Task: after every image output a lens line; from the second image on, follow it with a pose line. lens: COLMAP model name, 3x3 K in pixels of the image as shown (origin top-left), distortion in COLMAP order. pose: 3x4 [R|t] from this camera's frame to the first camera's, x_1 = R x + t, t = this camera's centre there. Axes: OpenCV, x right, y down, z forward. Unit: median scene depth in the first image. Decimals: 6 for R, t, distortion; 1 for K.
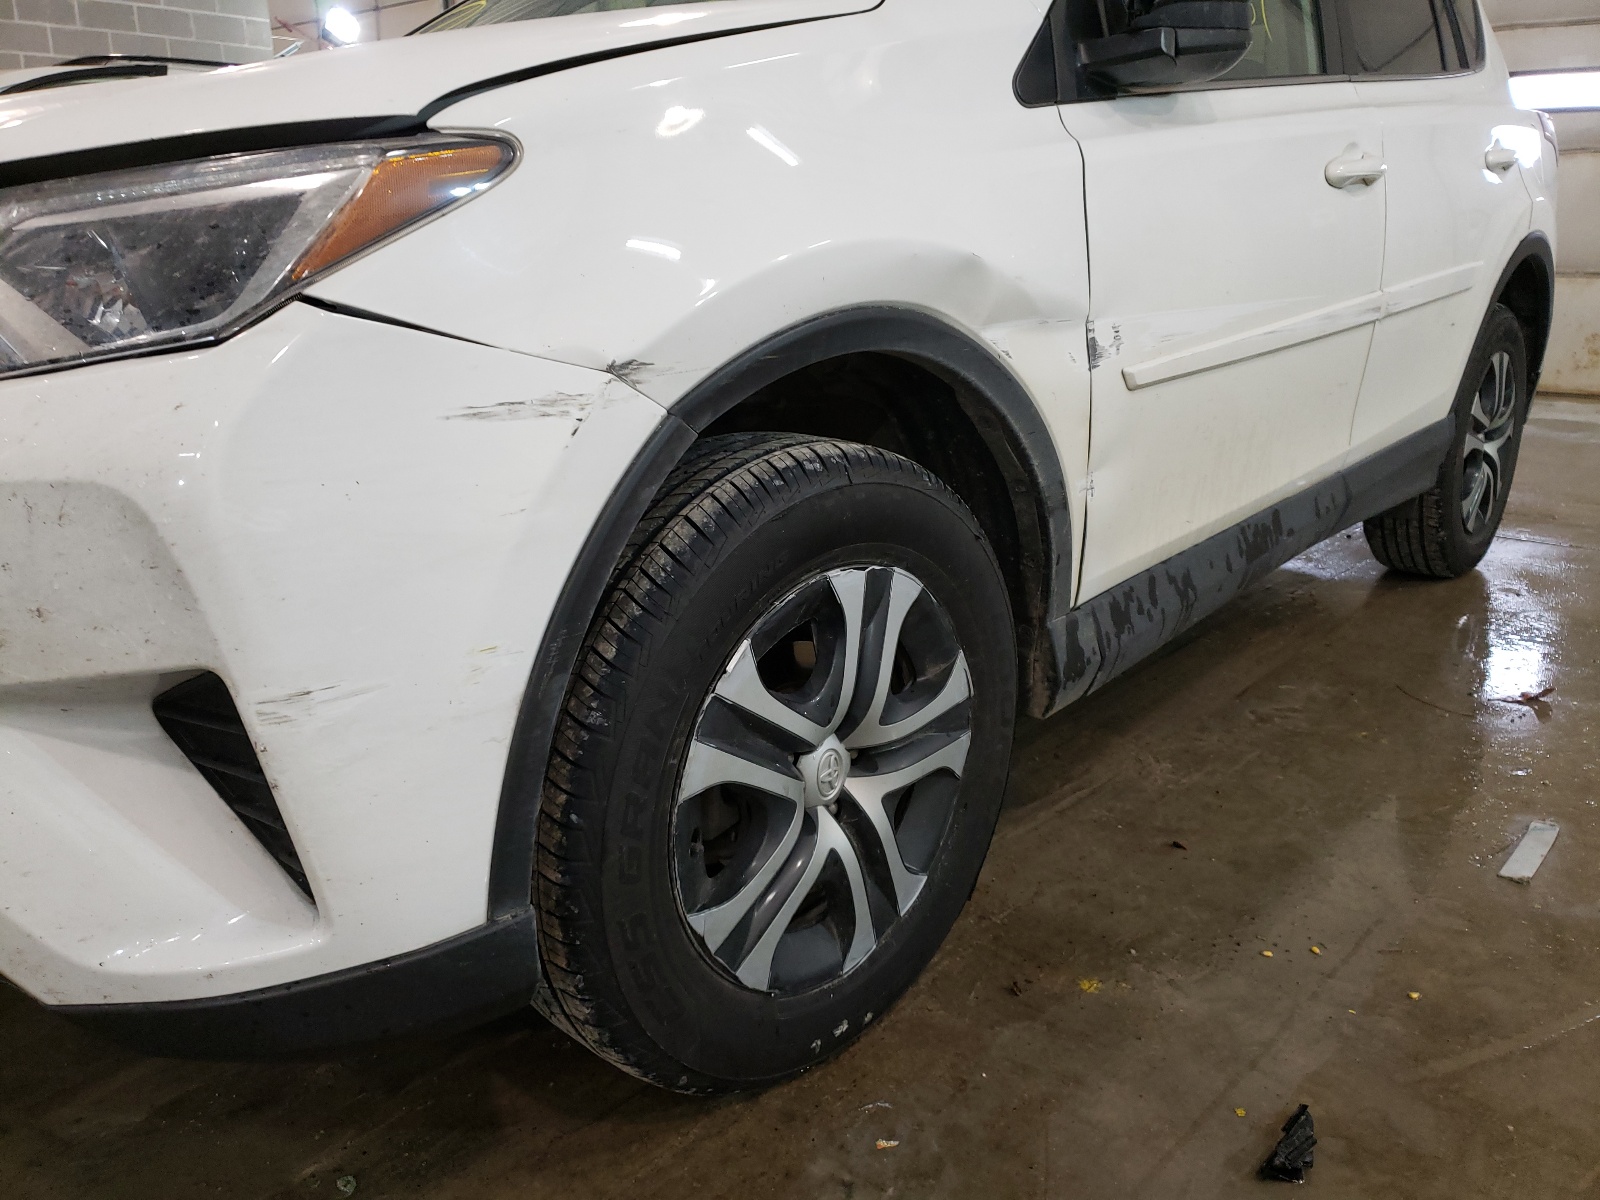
lens RADIAL K [[1269.2, 0, 796.1], [0, 1269.2, 605.3], [0, 0, 1]] dist [0.085426, -0.094605]
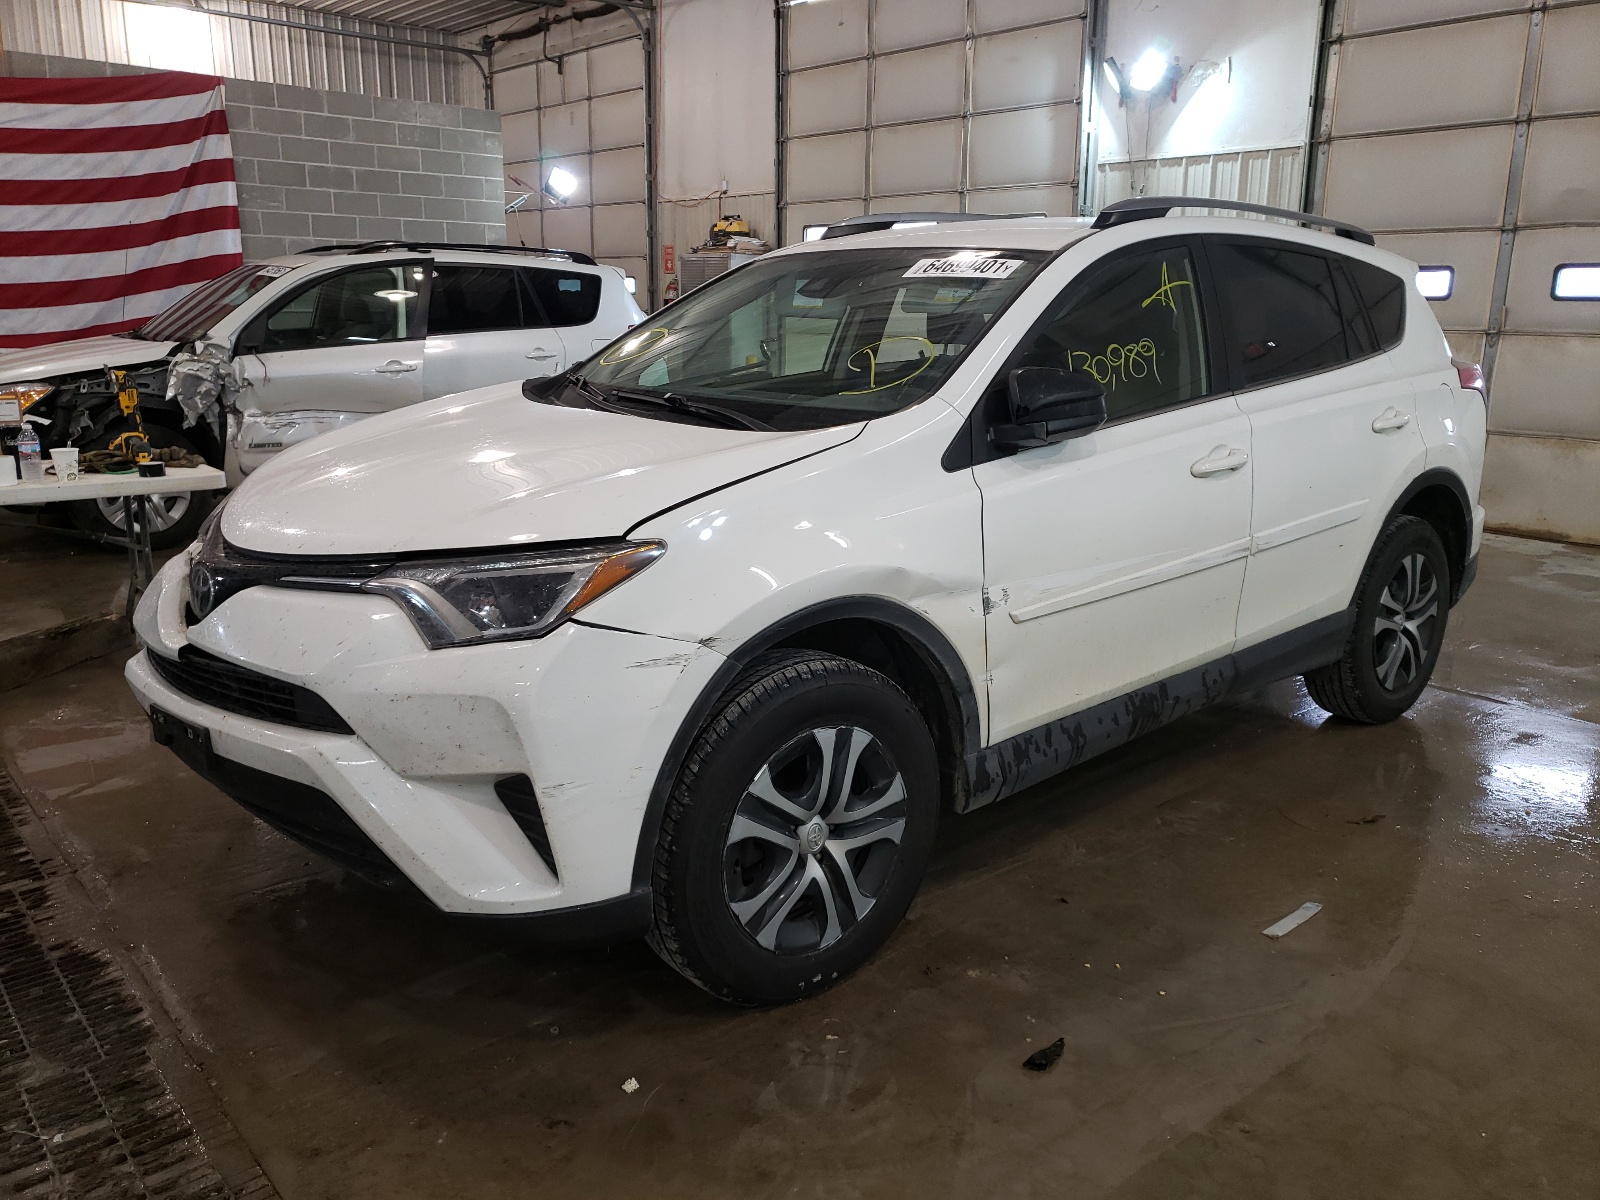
lens RADIAL K [[1269.2, 0, 796.1], [0, 1269.2, 605.3], [0, 0, 1]] dist [0.085426, -0.094605]
pose [[0.990592, 0.043300, -0.129817, 0.224768], [-0.050256, 0.997444, -0.050796, -0.108117], [0.127286, 0.056843, 0.990236, -0.858584]]
